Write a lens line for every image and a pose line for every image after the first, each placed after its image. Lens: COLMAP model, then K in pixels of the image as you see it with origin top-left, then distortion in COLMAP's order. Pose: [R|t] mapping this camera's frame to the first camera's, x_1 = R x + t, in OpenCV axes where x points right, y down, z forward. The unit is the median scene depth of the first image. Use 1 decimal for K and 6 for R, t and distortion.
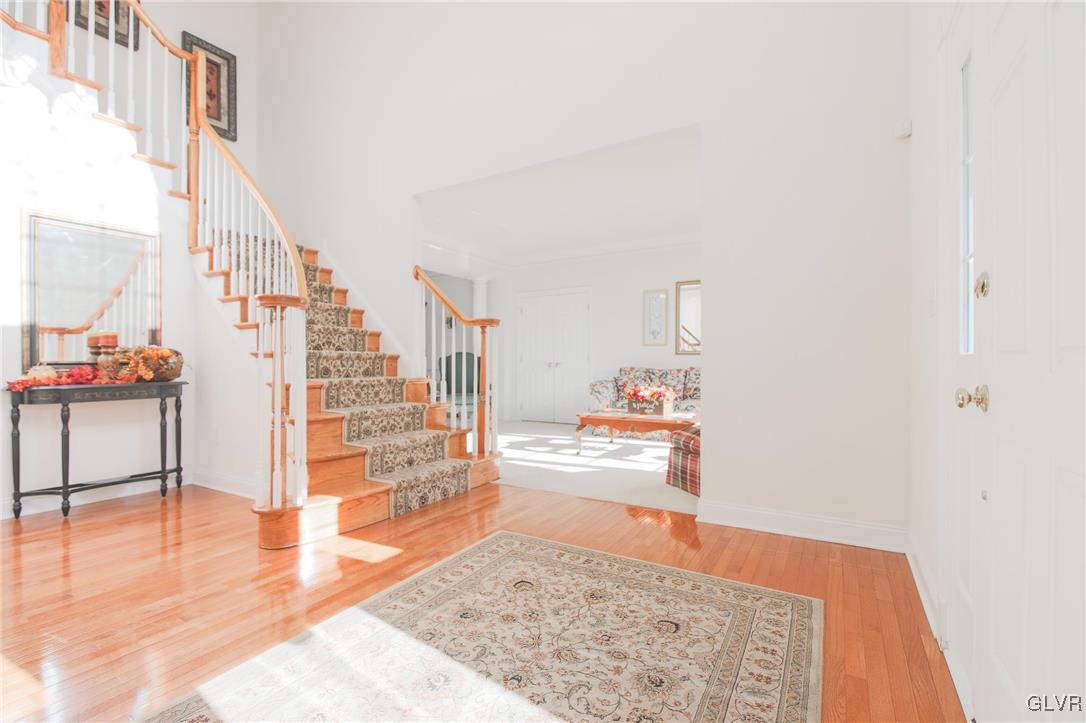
lens RADIAL K [[495.4, 0, 538.6], [0, 495.4, 359.1], [0, 0, 1]] dist [-0.003060, -0.001302]
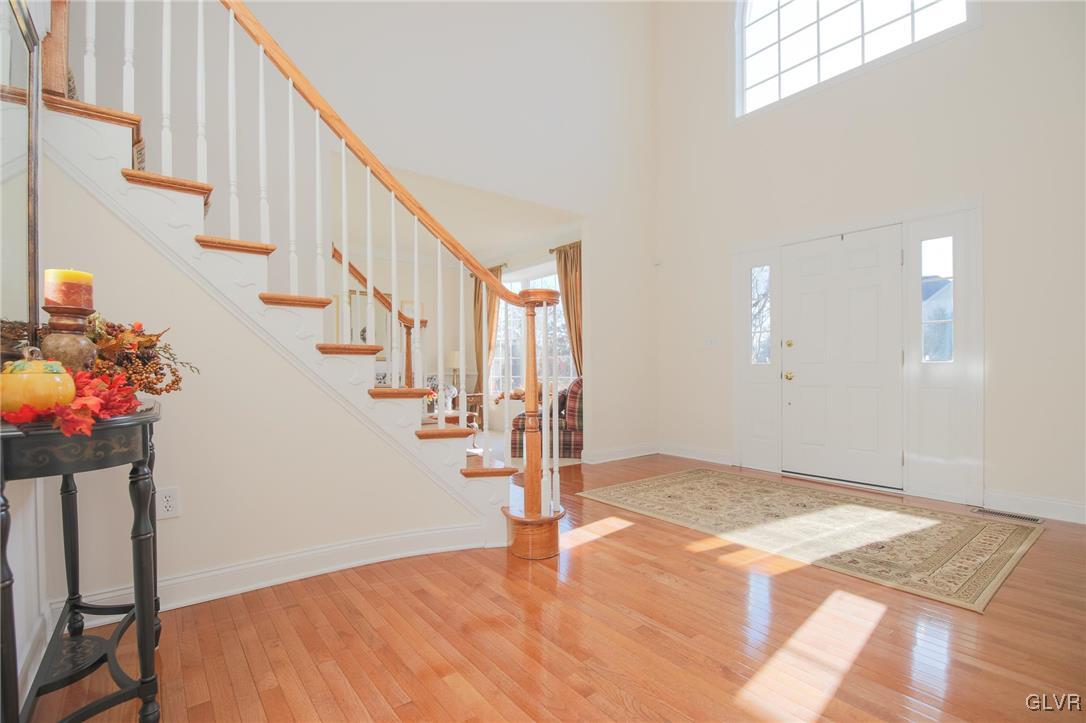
lens RADIAL K [[495.4, 0, 546.0], [0, 495.4, 367.7], [0, 0, 1]] dist [-0.003060, -0.001302]
pose [[0.335713, 0.005403, 0.941949, -1.130746], [-0.008288, 0.999962, -0.002782, 0.016337], [-0.941928, -0.006873, 0.335745, 0.542697]]
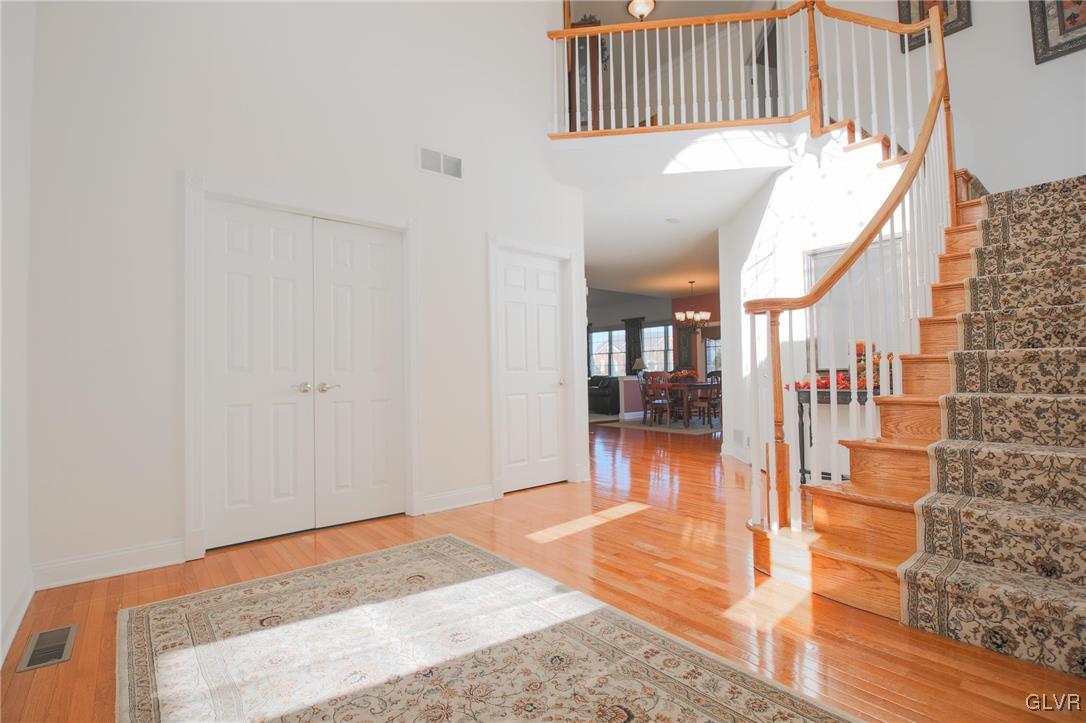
lens RADIAL K [[495.4, 0, 532.7], [0, 495.4, 361.1], [0, 0, 1]] dist [-0.003060, -0.001302]
pose [[-0.339939, -0.013743, -0.940347, 0.409146], [0.026150, 0.999368, -0.024059, -0.002877], [0.940084, -0.032769, -0.339365, 0.725470]]
